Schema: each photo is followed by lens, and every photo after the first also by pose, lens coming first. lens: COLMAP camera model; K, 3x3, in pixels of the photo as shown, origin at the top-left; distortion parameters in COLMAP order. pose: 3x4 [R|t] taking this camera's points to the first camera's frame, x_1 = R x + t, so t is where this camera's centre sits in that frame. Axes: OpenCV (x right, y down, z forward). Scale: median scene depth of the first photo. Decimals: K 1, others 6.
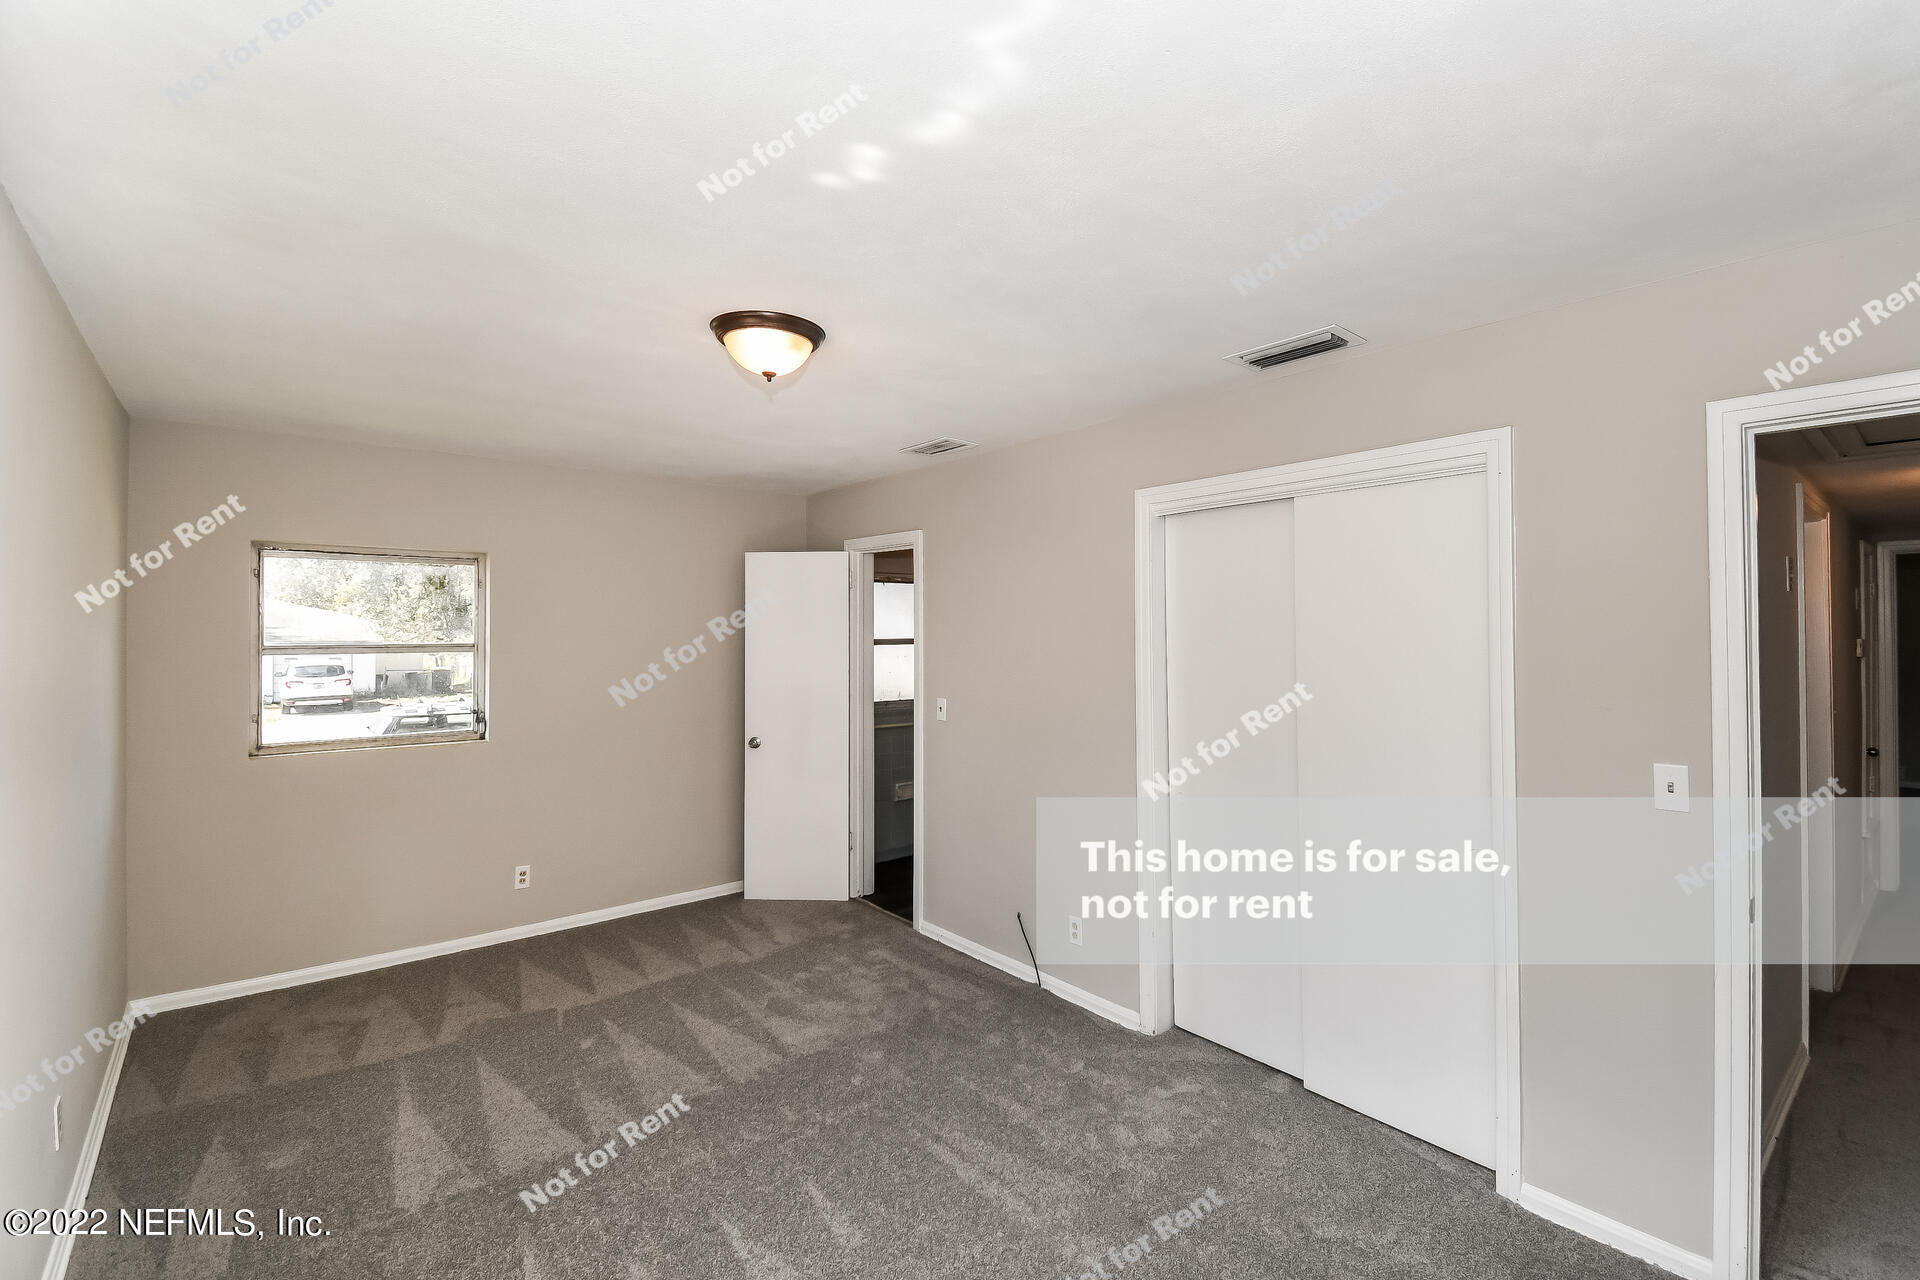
lens RADIAL K [[837.1, 0, 950.2], [0, 837.1, 644.6], [0, 0, 1]] dist [0.026210, -0.000057]
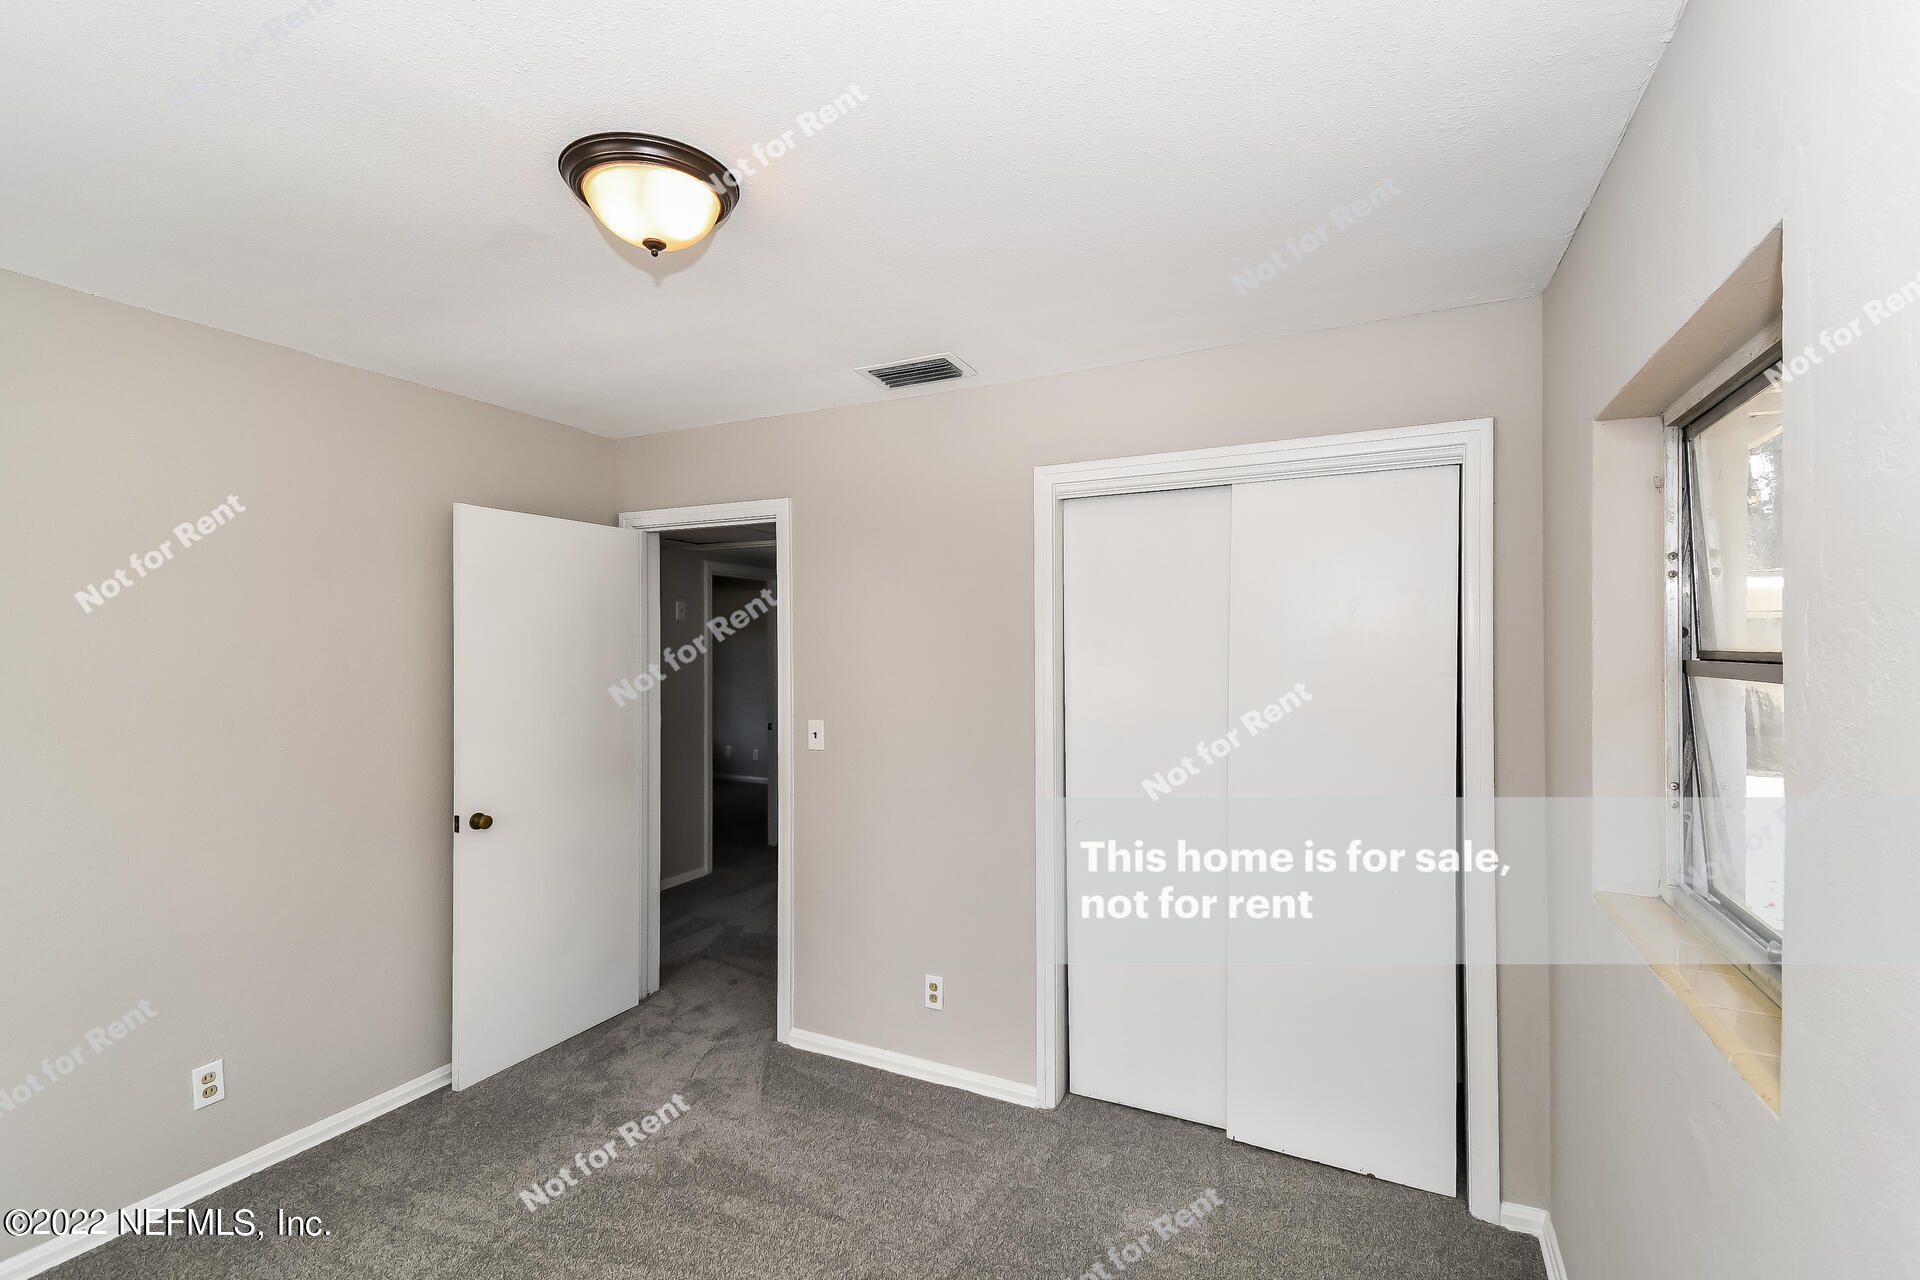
lens RADIAL K [[868.1, 0, 914.0], [0, 868.1, 634.8], [0, 0, 1]] dist [0.010487, -0.000088]
pose [[0.928048, 0.000693, 0.372460, -0.251860], [0.006983, 0.999790, -0.019259, 0.002301], [-0.372396, 0.020474, 0.927848, 0.262392]]
